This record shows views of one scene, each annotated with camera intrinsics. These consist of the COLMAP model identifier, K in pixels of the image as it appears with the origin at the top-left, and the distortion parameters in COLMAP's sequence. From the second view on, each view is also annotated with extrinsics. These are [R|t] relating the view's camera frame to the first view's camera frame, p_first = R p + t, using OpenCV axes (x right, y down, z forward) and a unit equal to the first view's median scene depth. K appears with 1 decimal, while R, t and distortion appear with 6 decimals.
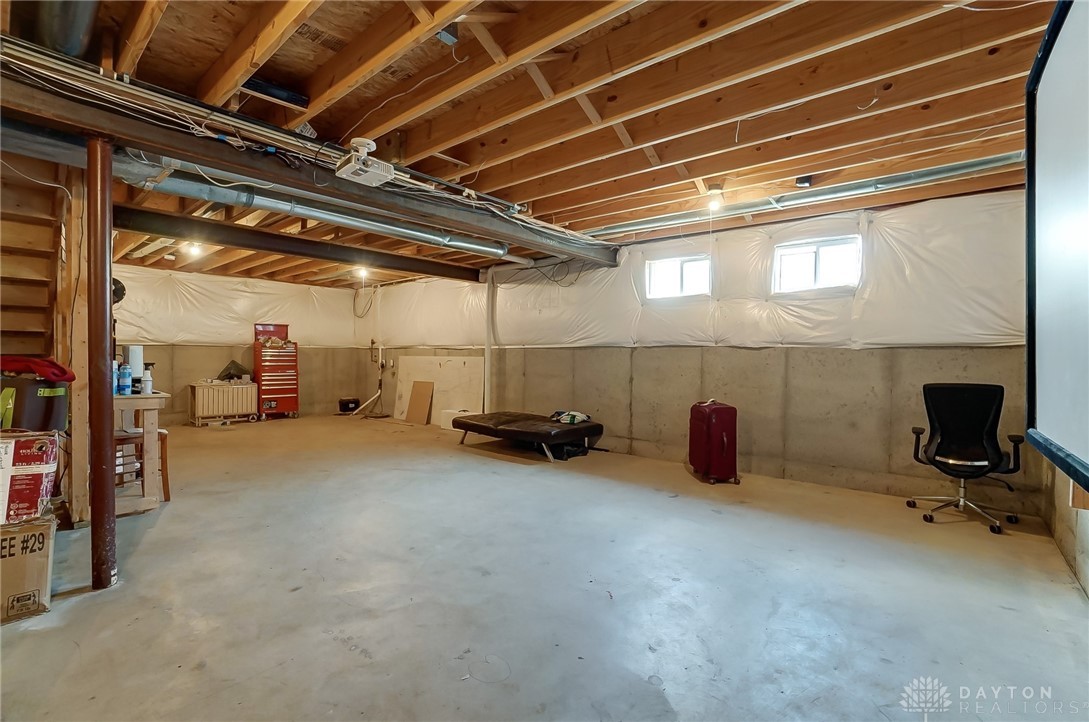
lens RADIAL K [[490.1, 0, 528.7], [0, 490.1, 369.3], [0, 0, 1]] dist [-0.043295, 0.000463]
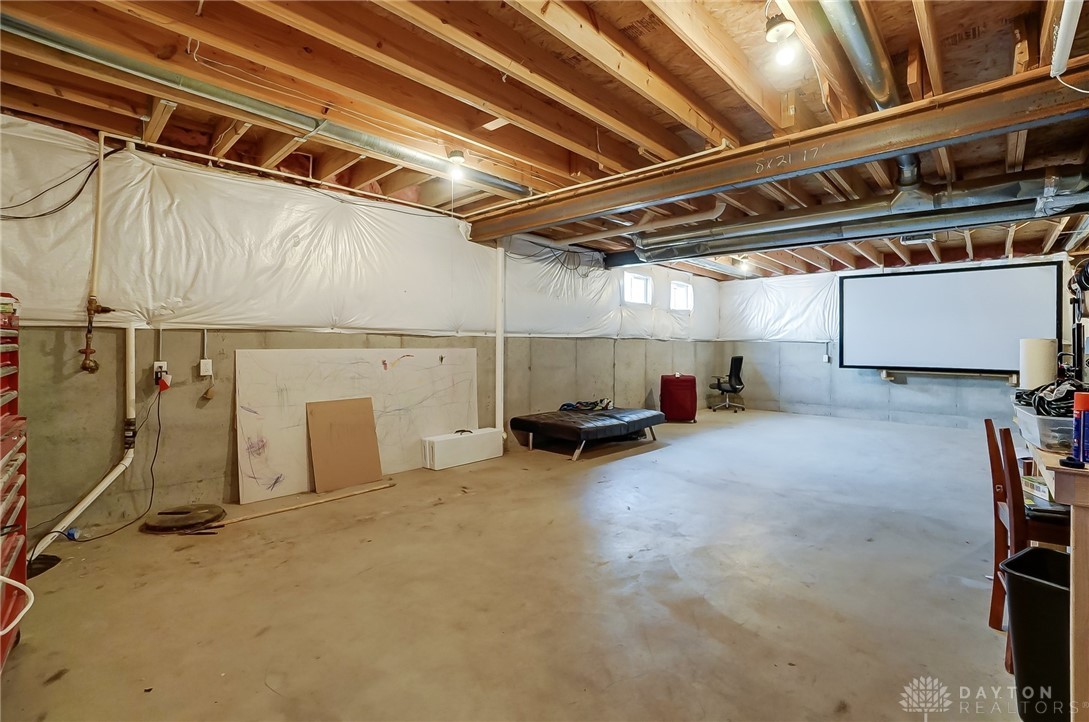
lens RADIAL K [[480.5, 0, 533.0], [0, 480.5, 356.4], [0, 0, 1]] dist [-0.062131, -0.000047]
pose [[0.048847, -0.035582, 0.998172, -0.940819], [0.020700, 0.999187, 0.034606, -0.043703], [-0.998592, 0.018972, 0.049543, 1.080892]]
